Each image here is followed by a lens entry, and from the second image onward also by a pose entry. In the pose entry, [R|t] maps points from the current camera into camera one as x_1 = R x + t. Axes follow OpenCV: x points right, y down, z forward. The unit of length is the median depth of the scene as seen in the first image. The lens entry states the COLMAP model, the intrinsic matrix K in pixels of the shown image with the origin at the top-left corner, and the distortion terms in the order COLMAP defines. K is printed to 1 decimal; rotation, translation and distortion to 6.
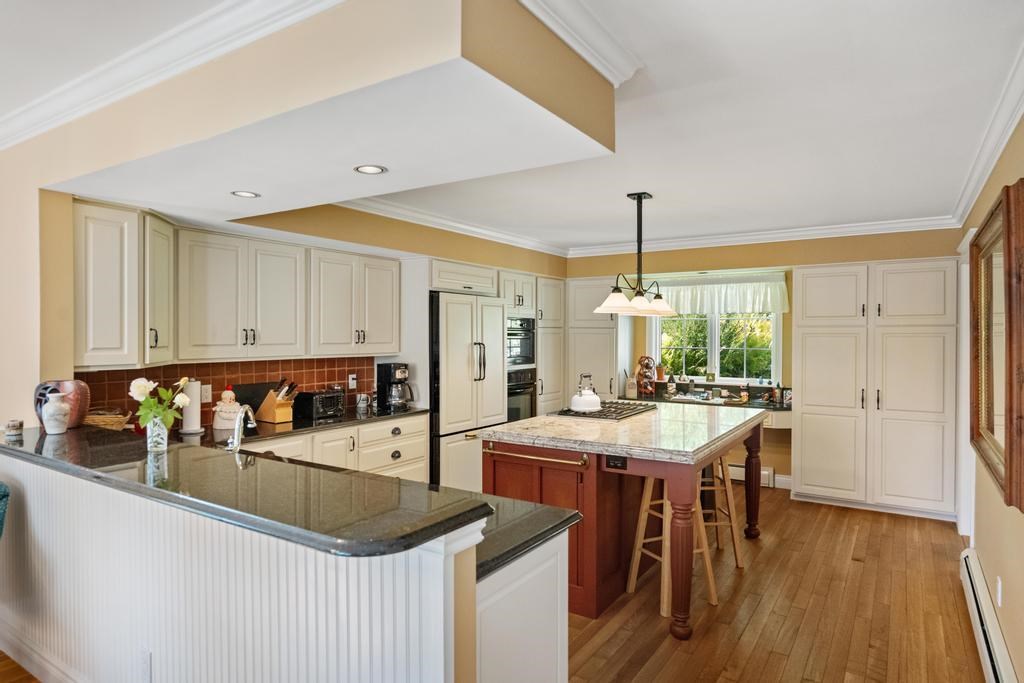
lens RADIAL K [[602.0, 0, 512.7], [0, 602.0, 345.5], [0, 0, 1]] dist [-0.007350, -0.002754]
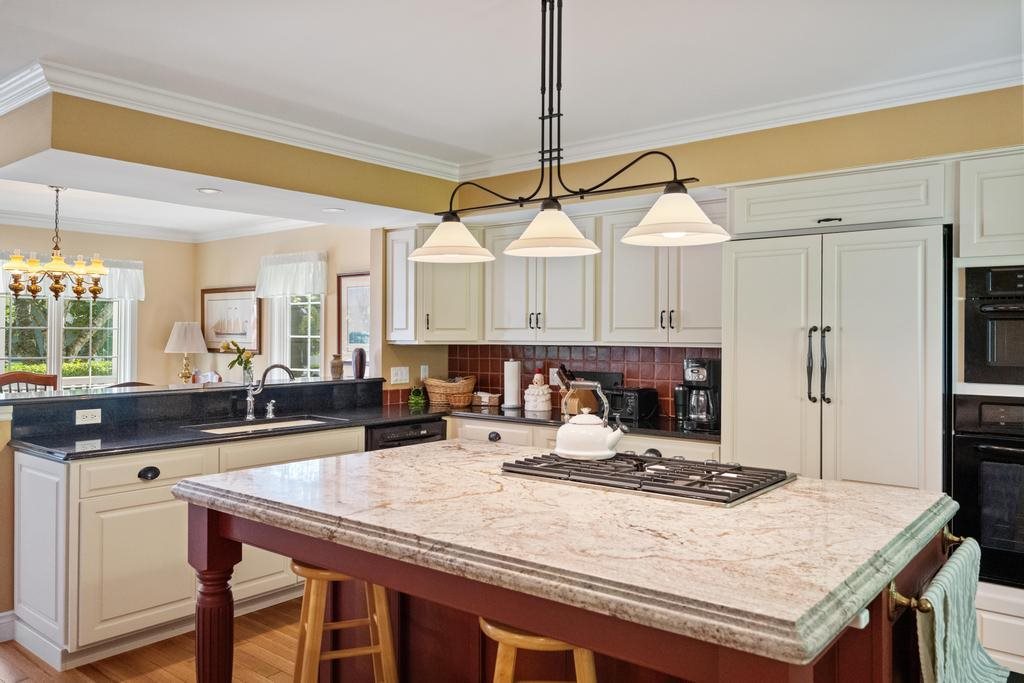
lens RADIAL K [[758.5, 0, 511.3], [0, 758.5, 335.2], [0, 0, 1]] dist [0.004098, -0.001201]
pose [[-0.111779, -0.003135, -0.993728, 0.610227], [-0.022832, 0.999739, -0.000586, 0.008700], [0.993471, 0.022623, -0.111822, 0.822100]]
